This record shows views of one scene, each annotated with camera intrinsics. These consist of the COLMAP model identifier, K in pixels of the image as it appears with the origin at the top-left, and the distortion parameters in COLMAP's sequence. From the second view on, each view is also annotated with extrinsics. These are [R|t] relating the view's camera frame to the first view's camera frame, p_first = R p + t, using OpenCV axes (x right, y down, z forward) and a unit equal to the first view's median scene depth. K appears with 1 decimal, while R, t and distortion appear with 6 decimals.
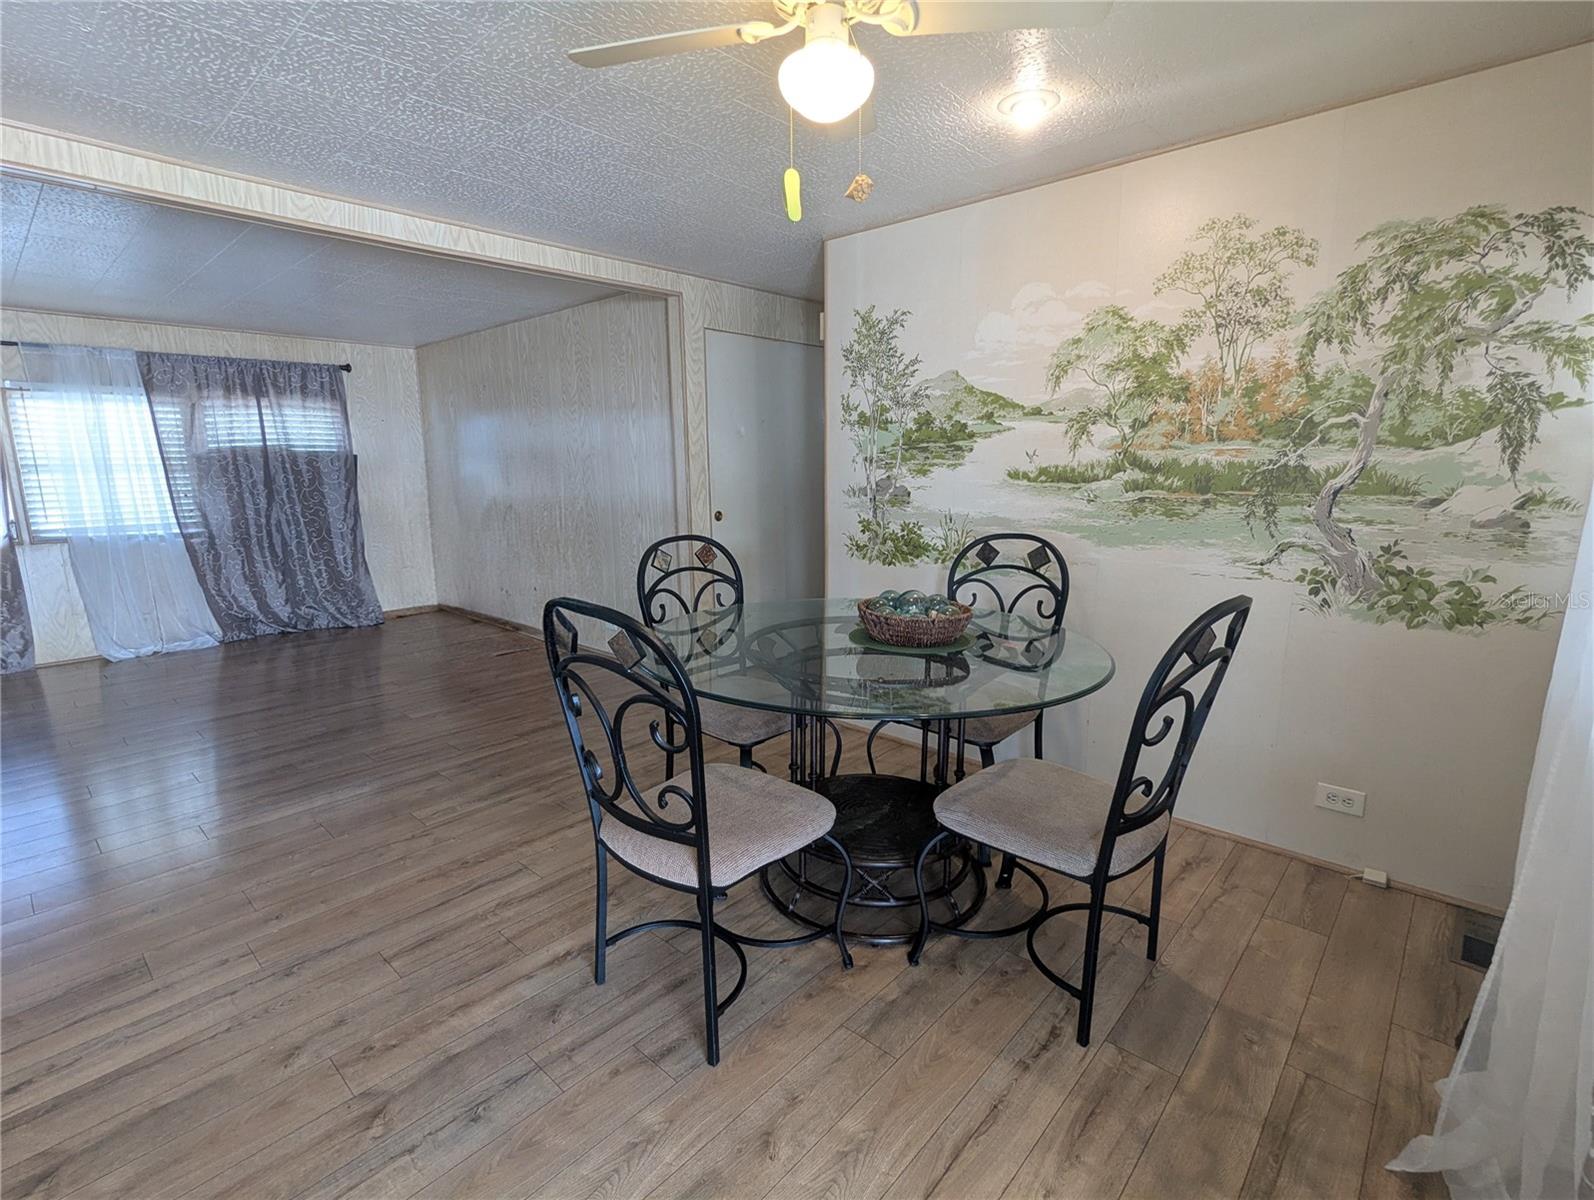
lens RADIAL K [[757.5, 0, 797.0], [0, 757.5, 600.0], [0, 0, 1]] dist [-0.007991, 0.003784]
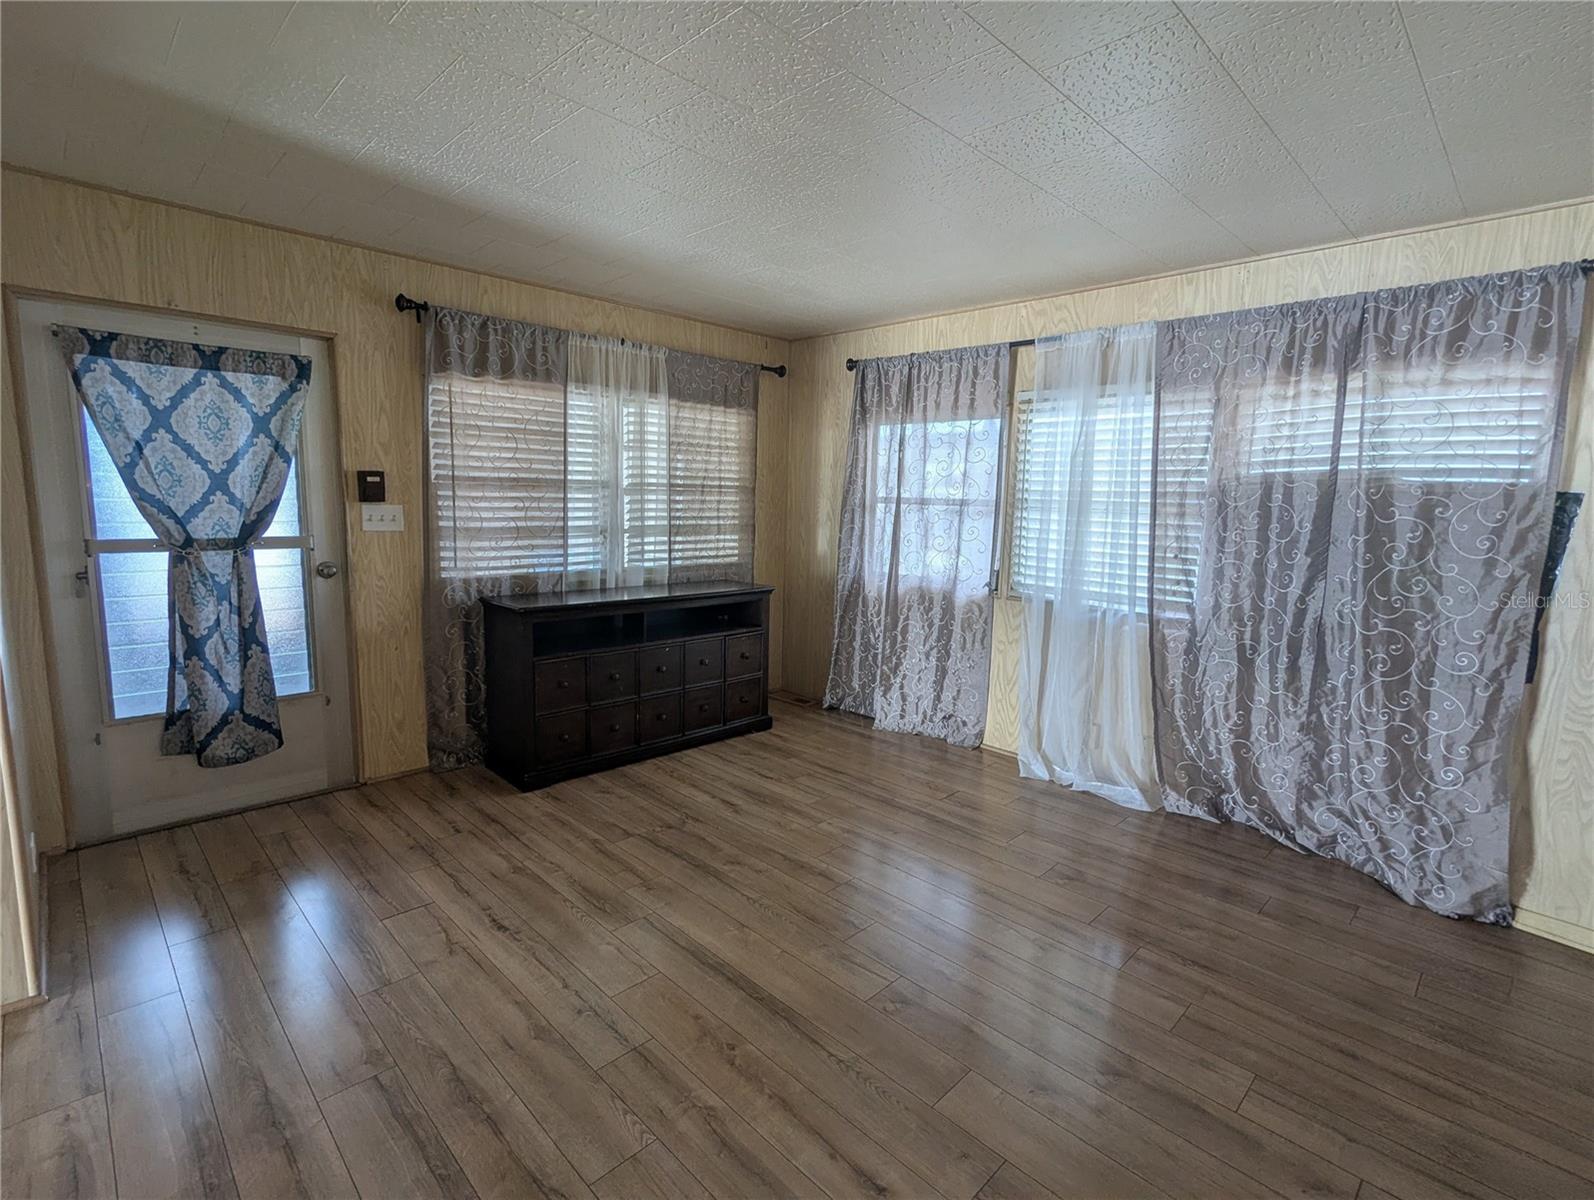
lens RADIAL K [[757.5, 0, 797.0], [0, 757.5, 600.0], [0, 0, 1]] dist [-0.007991, 0.003784]
pose [[-0.038345, 0.145266, -0.988649, -0.365688], [-0.204300, 0.967339, 0.150058, -0.236142], [0.978157, 0.207735, -0.007414, 1.272786]]
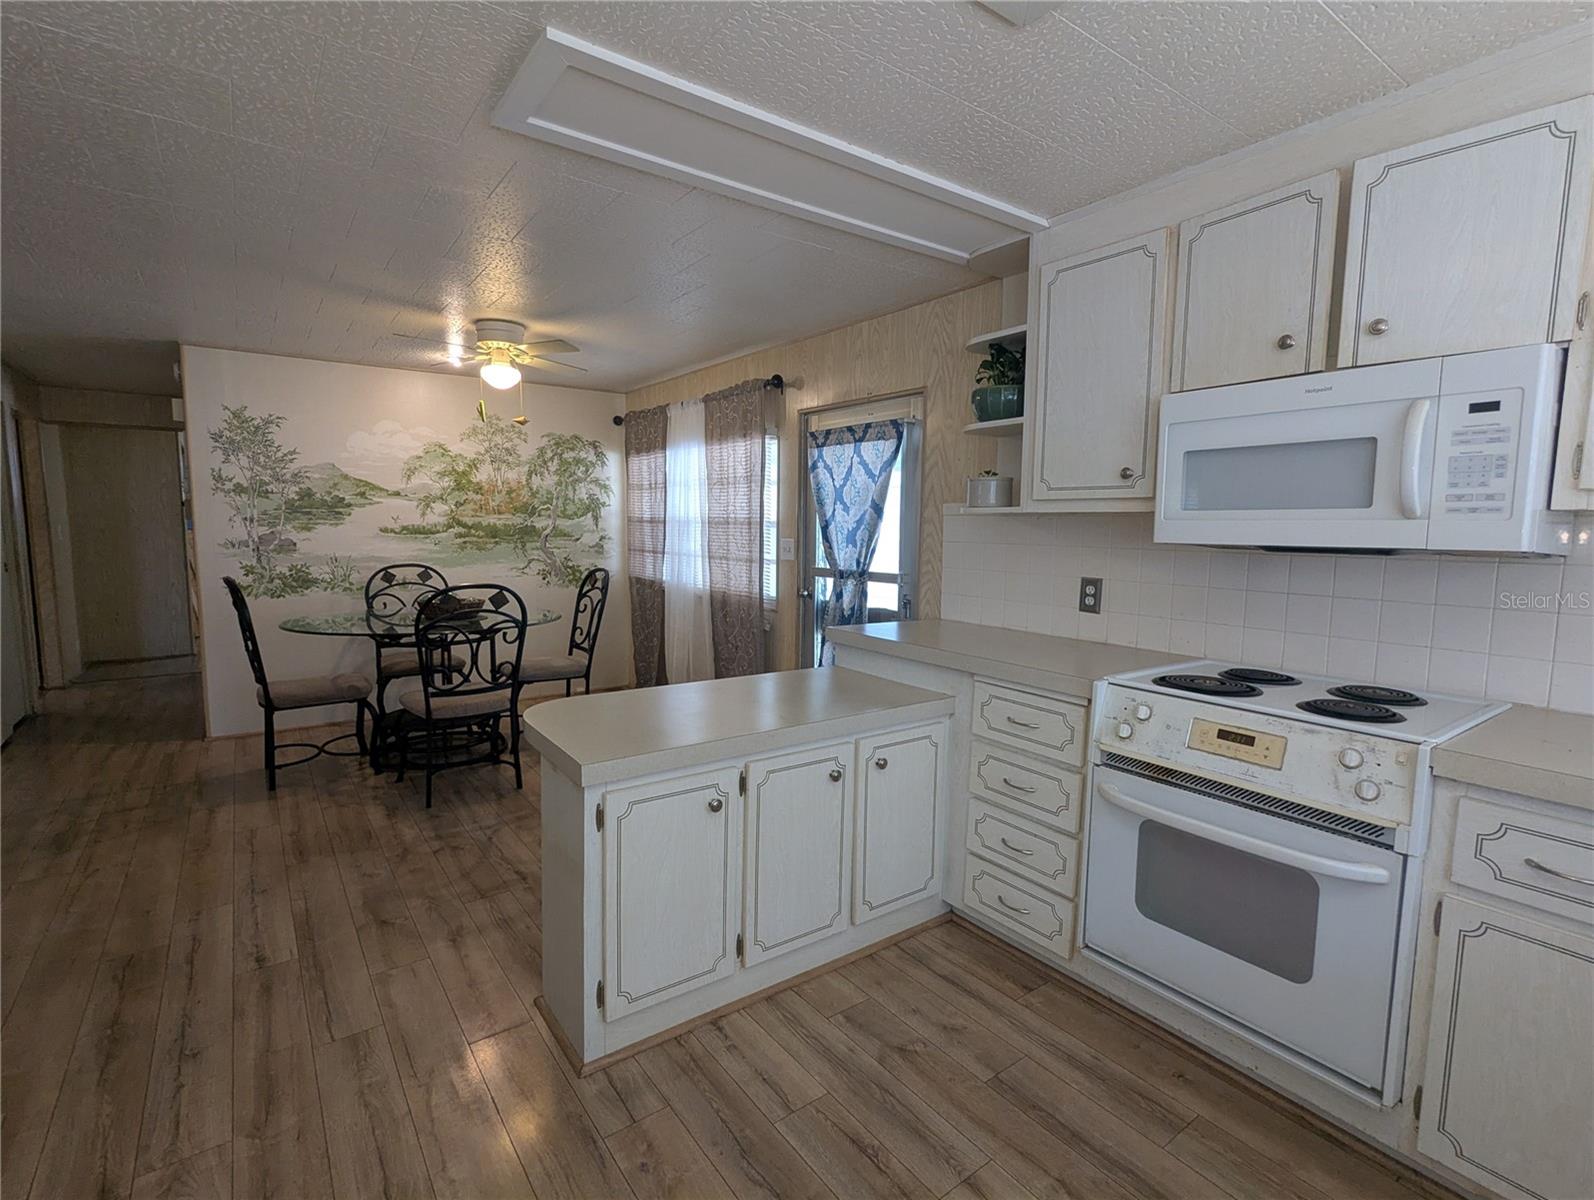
lens RADIAL K [[757.5, 0, 797.0], [0, 757.5, 600.0], [0, 0, 1]] dist [-0.007991, 0.003784]
pose [[0.196157, -0.090266, 0.976409, -1.146093], [0.167504, 0.984203, 0.057336, 0.040570], [-0.966160, 0.152305, 0.208178, -0.189839]]
